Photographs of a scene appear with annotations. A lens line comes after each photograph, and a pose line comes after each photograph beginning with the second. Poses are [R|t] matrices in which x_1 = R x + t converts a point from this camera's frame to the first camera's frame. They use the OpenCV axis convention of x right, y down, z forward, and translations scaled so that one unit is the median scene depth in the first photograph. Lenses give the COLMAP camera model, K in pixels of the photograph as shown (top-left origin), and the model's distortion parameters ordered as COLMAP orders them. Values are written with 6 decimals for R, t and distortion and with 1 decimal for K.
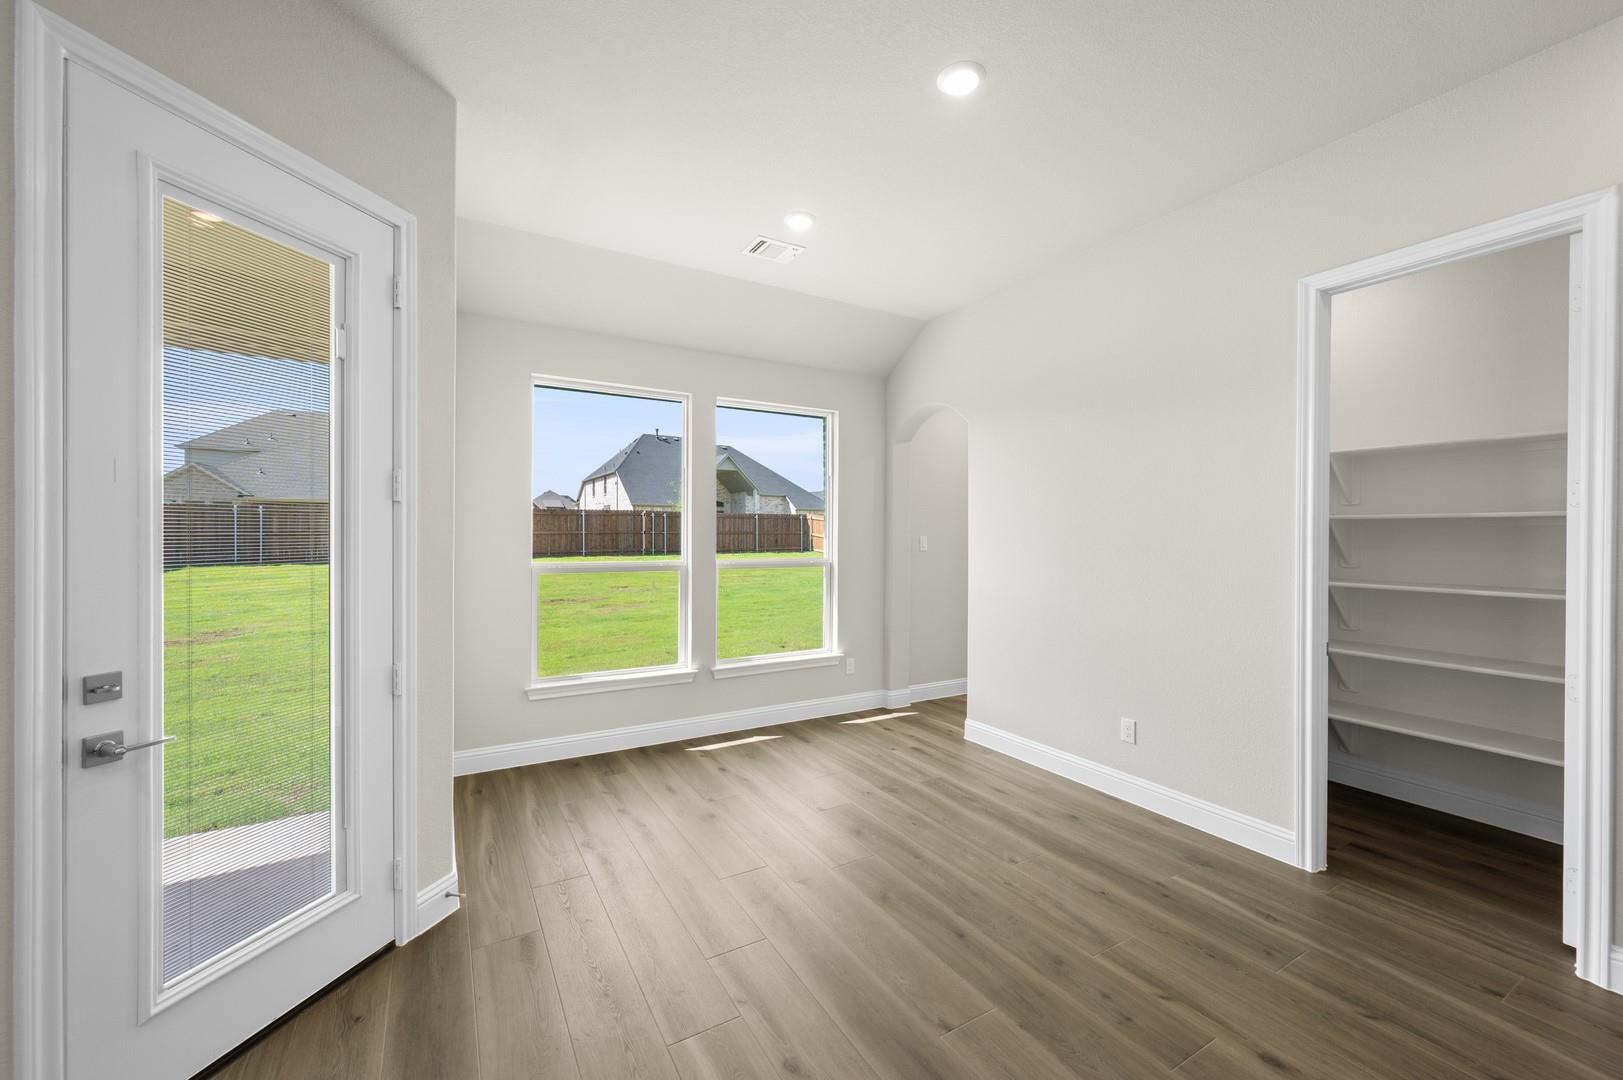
lens RADIAL K [[632.5, 0, 811.4], [0, 632.5, 546.2], [0, 0, 1]] dist [-0.000313, 0.000018]
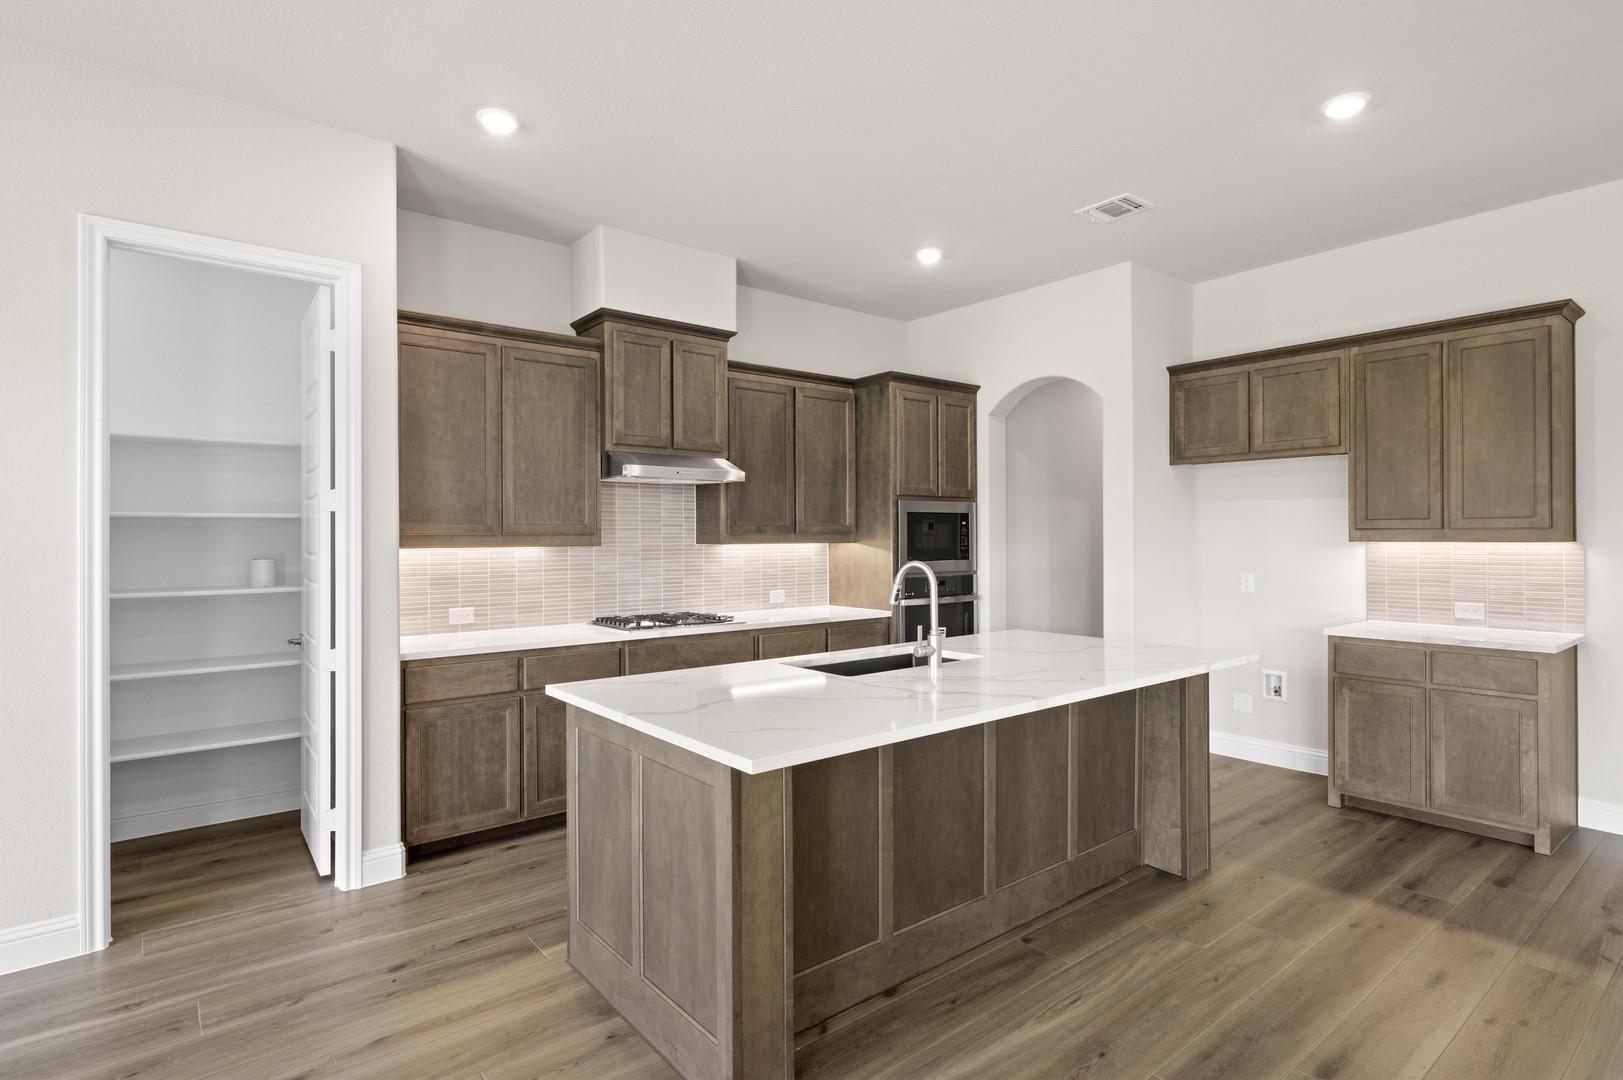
lens RADIAL K [[831.7, 0, 813.8], [0, 831.7, 532.5], [0, 0, 1]] dist [0.001940, 0.000493]
pose [[-0.161458, 0.003053, 0.986875, -0.445248], [0.020399, 0.999792, 0.000244, -0.000442], [-0.986669, 0.020171, -0.161487, 0.282900]]
